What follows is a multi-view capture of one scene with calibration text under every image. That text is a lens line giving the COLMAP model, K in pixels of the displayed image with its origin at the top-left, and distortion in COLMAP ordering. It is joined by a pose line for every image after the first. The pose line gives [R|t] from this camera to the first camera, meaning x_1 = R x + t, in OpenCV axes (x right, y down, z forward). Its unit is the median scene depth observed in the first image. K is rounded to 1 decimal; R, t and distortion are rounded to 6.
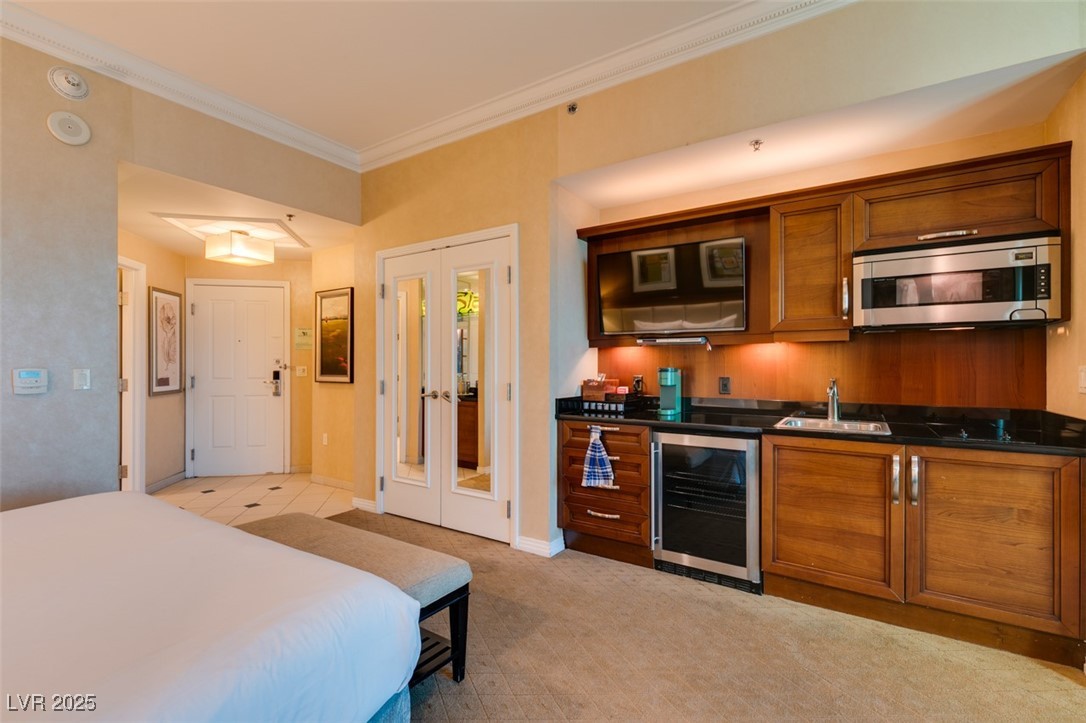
lens RADIAL K [[486.2, 0, 541.4], [0, 486.2, 366.6], [0, 0, 1]] dist [0.004952, -0.002148]
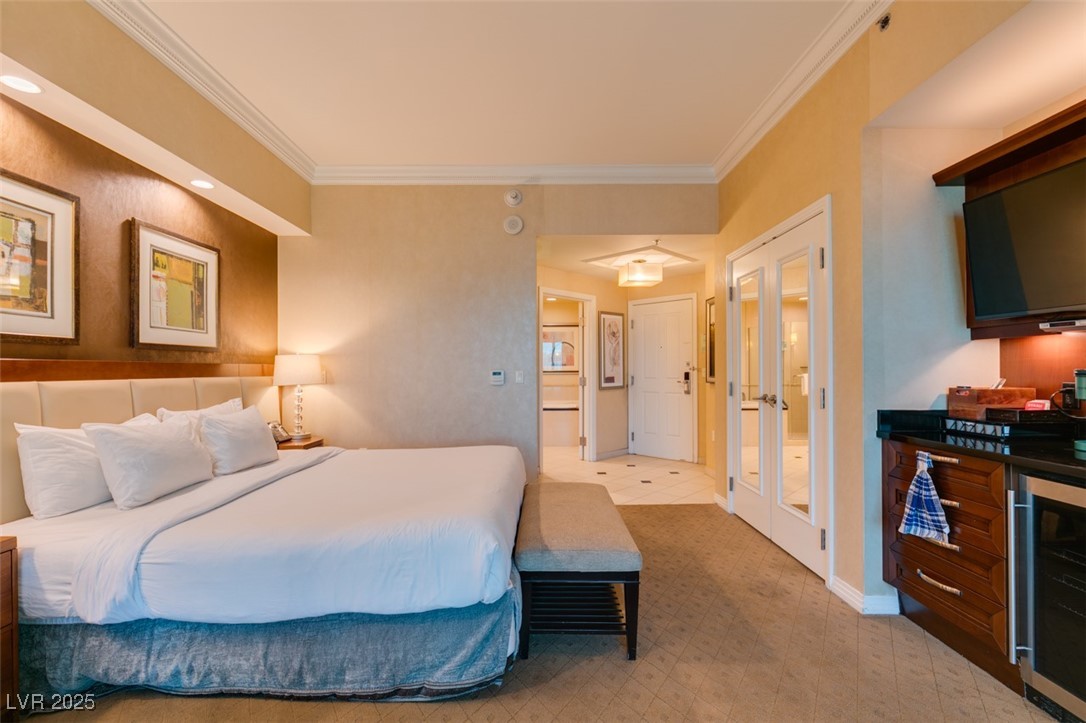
lens RADIAL K [[486.2, 0, 539.4], [0, 486.2, 365.4], [0, 0, 1]] dist [0.004952, -0.002148]
pose [[0.552602, -0.007699, -0.833410, 0.365605], [0.003817, 0.999970, -0.006707, -0.000981], [0.833436, 0.000525, 0.552615, 0.134167]]
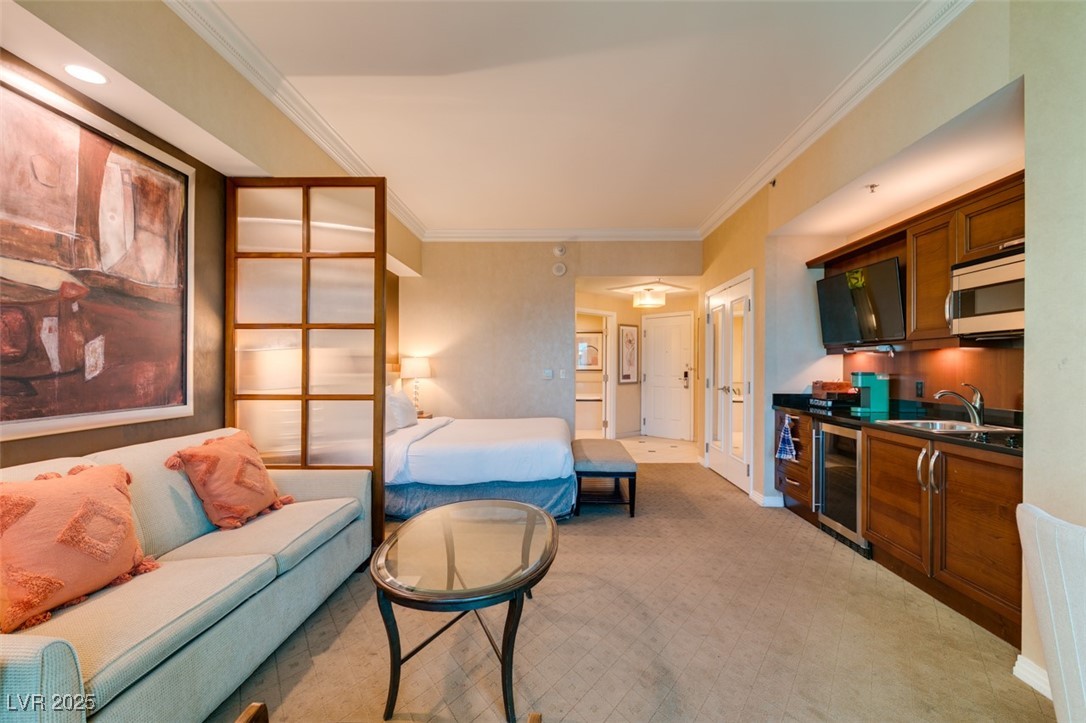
lens RADIAL K [[486.2, 0, 544.5], [0, 486.2, 365.9], [0, 0, 1]] dist [0.004952, -0.002148]
pose [[0.525566, 0.000298, -0.850753, 0.839582], [-0.004225, 0.999989, -0.002260, -0.005980], [0.850743, 0.004783, 0.525561, -0.260075]]
